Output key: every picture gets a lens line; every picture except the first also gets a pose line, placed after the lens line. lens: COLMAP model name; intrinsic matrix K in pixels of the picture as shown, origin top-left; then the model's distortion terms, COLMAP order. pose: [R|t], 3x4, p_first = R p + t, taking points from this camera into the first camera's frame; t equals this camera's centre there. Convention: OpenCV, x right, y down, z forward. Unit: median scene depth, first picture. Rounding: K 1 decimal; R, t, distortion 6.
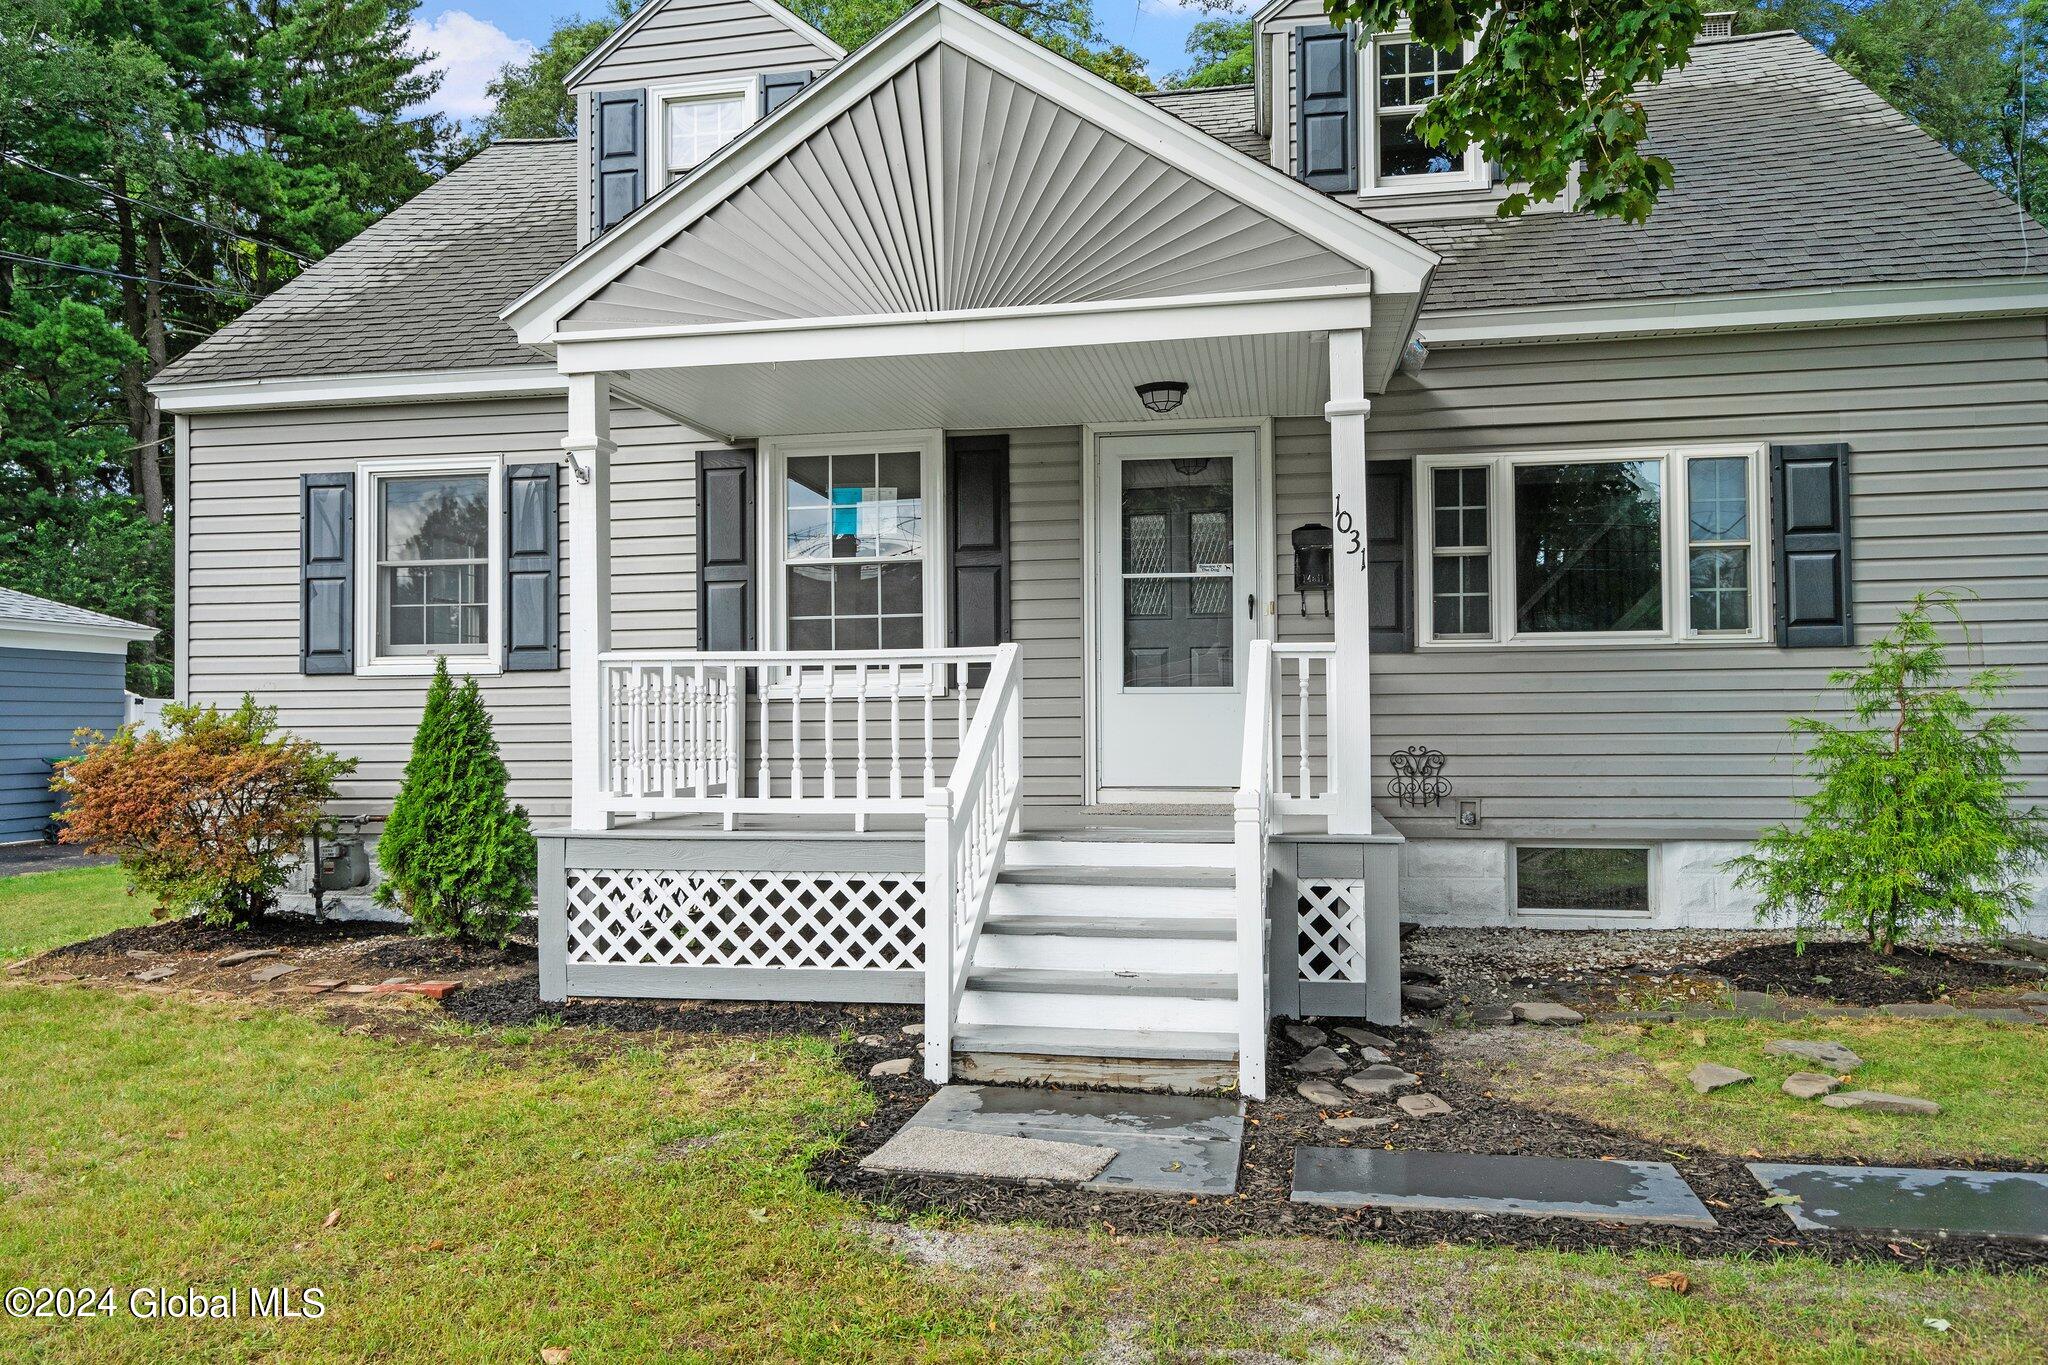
lens RADIAL K [[1456.3, 0, 1021.5], [0, 1456.3, 679.2], [0, 0, 1]] dist [0.005267, -0.001635]
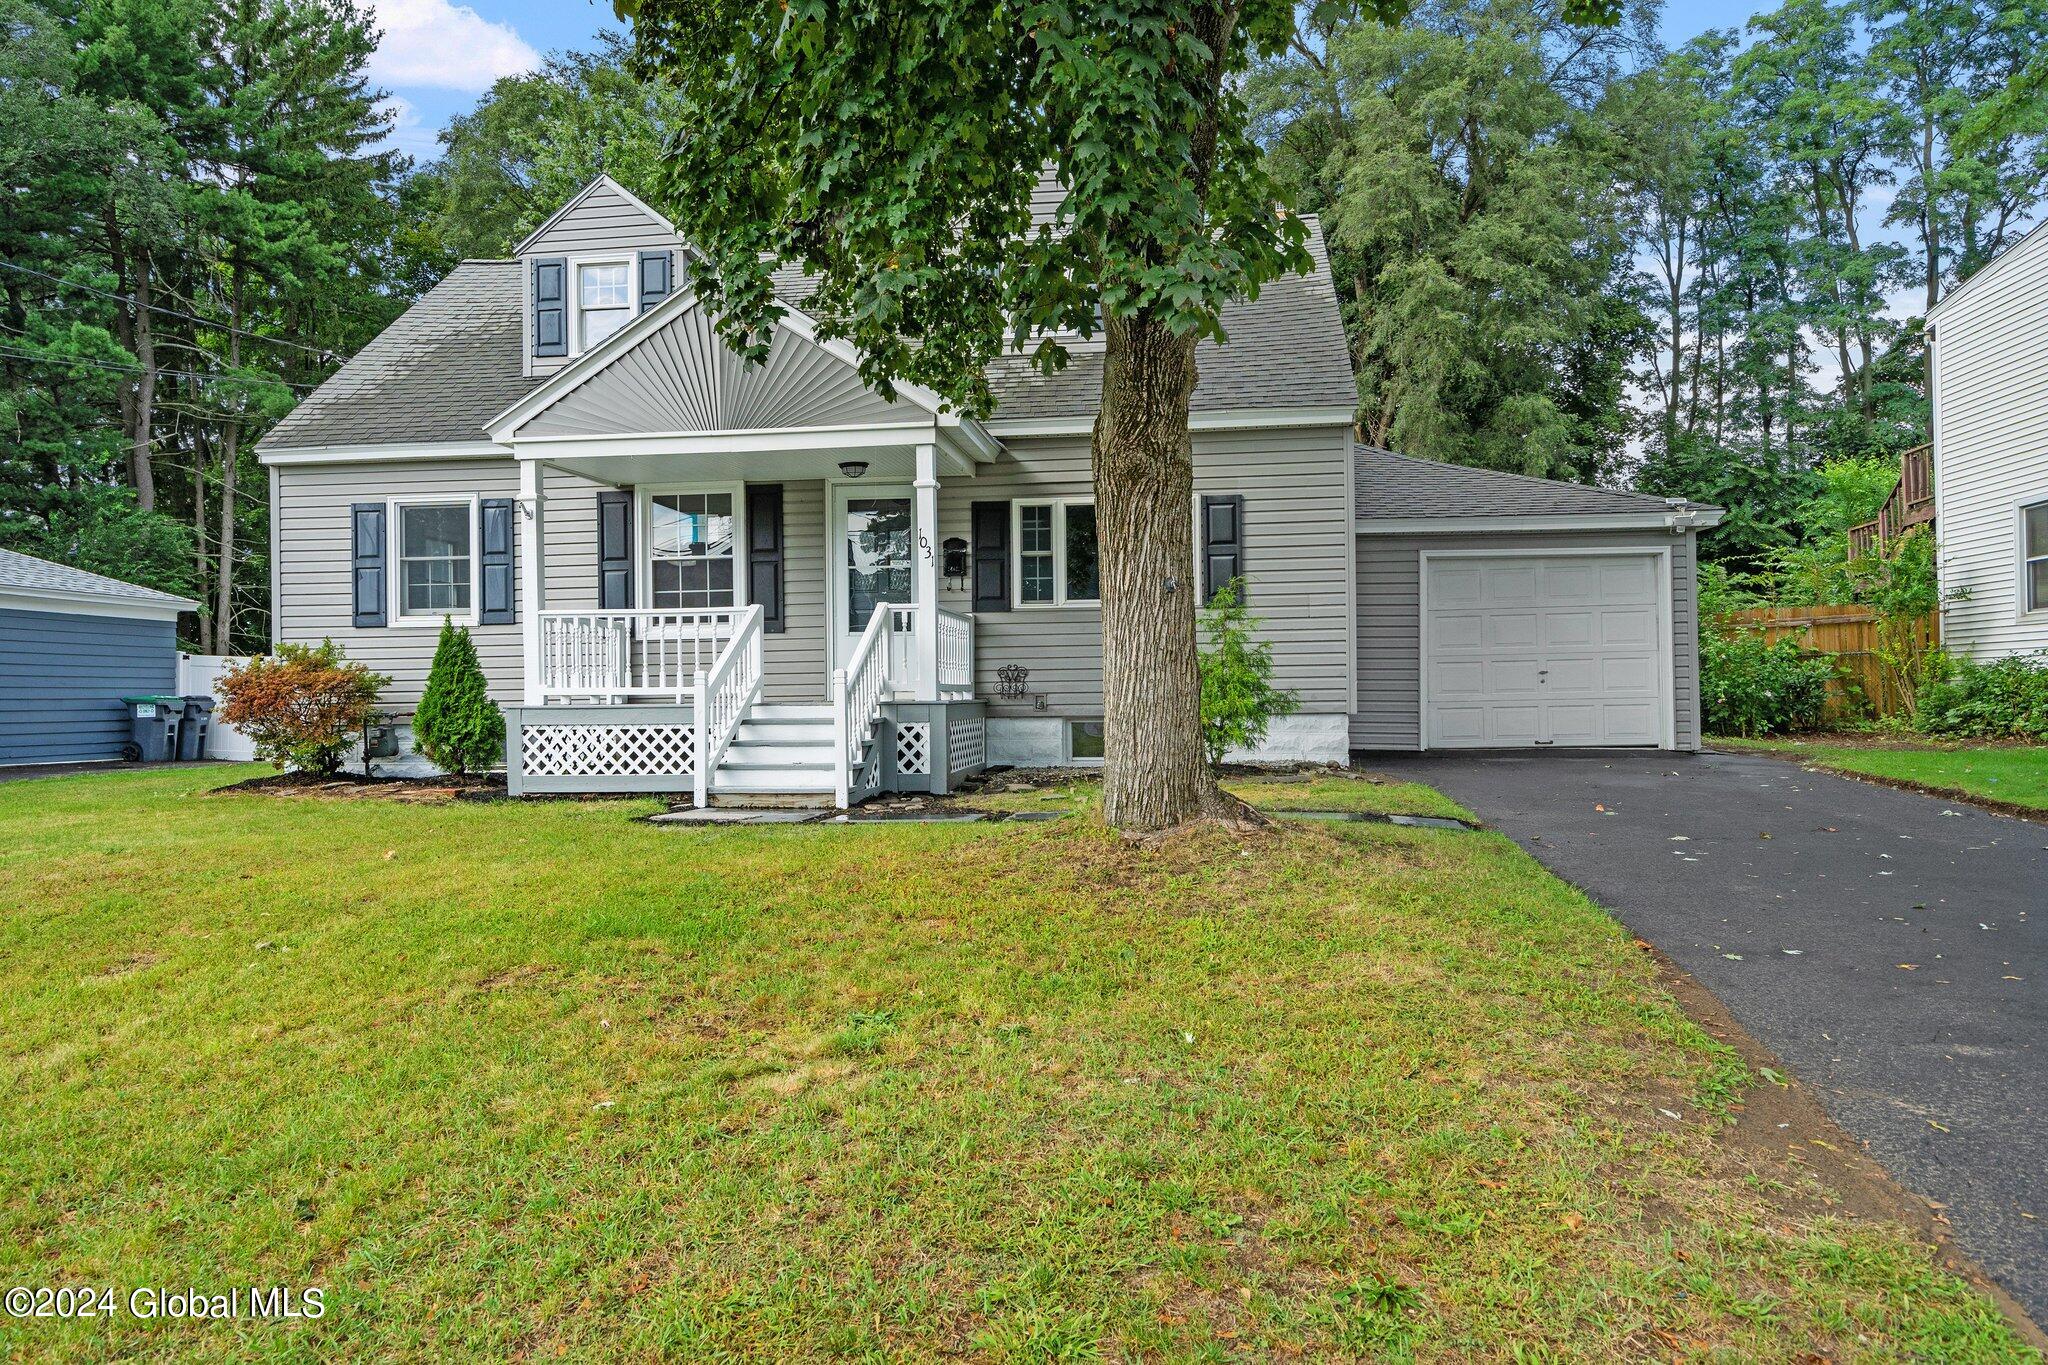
lens RADIAL K [[1388.4, 0, 1024.3], [0, 1388.4, 678.4], [0, 0, 1]] dist [-0.002042, 0.004487]
pose [[0.998644, -0.003847, 0.051908, 0.184355], [0.002925, 0.999837, 0.017825, 0.030331], [-0.051968, -0.017649, 0.998493, -0.624868]]
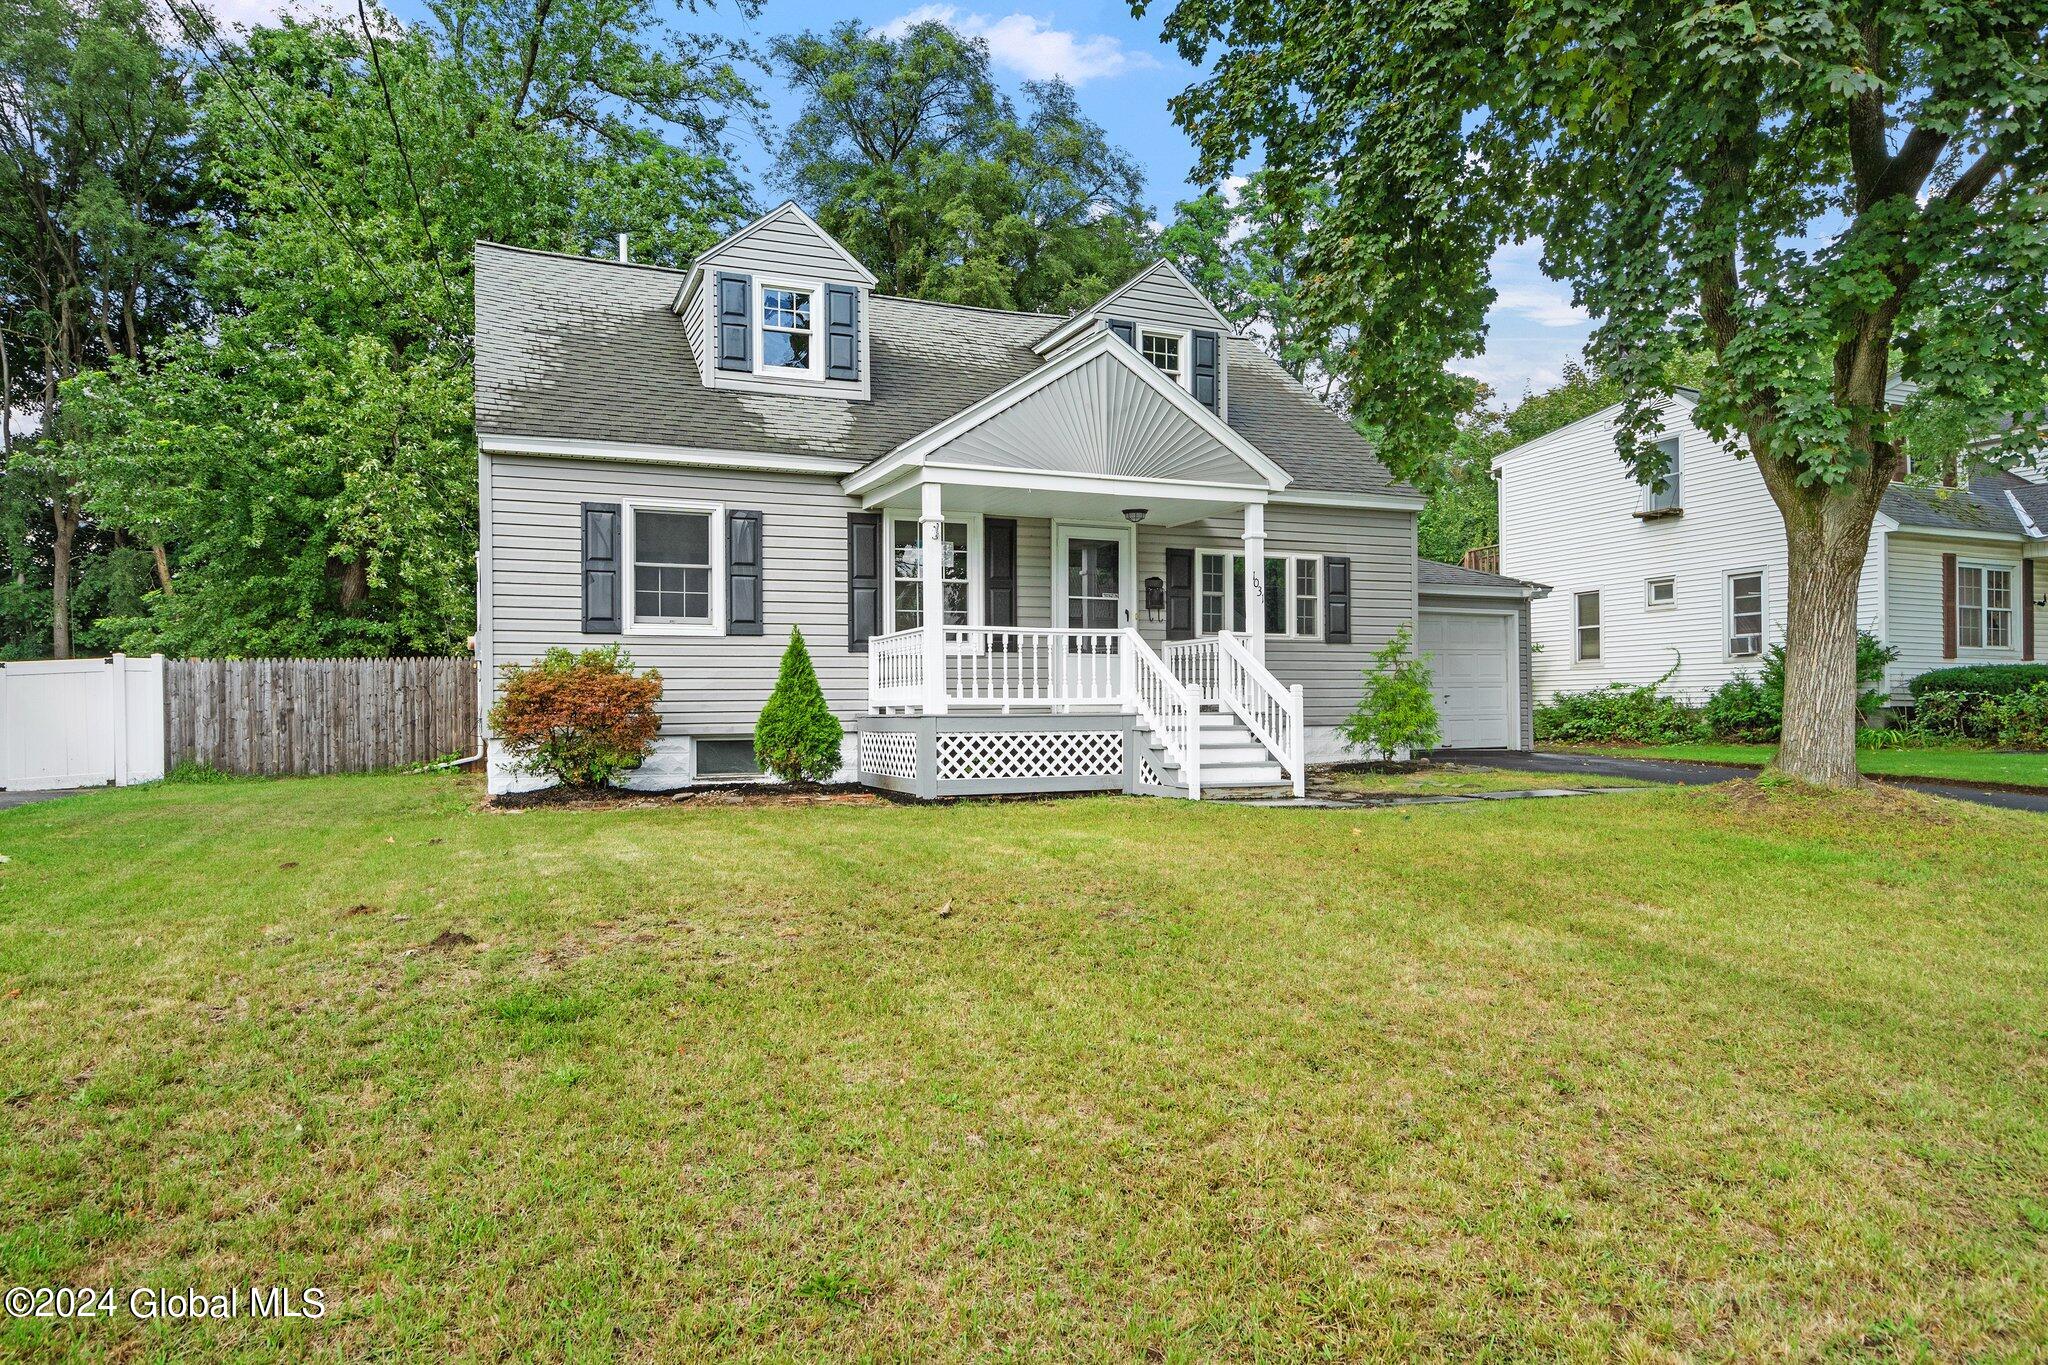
lens RADIAL K [[1283.0, 0, 1024.4], [0, 1283.0, 703.1], [0, 0, 1]] dist [-0.004389, 0.001449]
pose [[0.840885, 0.005997, 0.541181, -0.889206], [-0.015116, 0.999809, 0.012408, 0.050499], [-0.541003, -0.018614, 0.840815, -0.416307]]
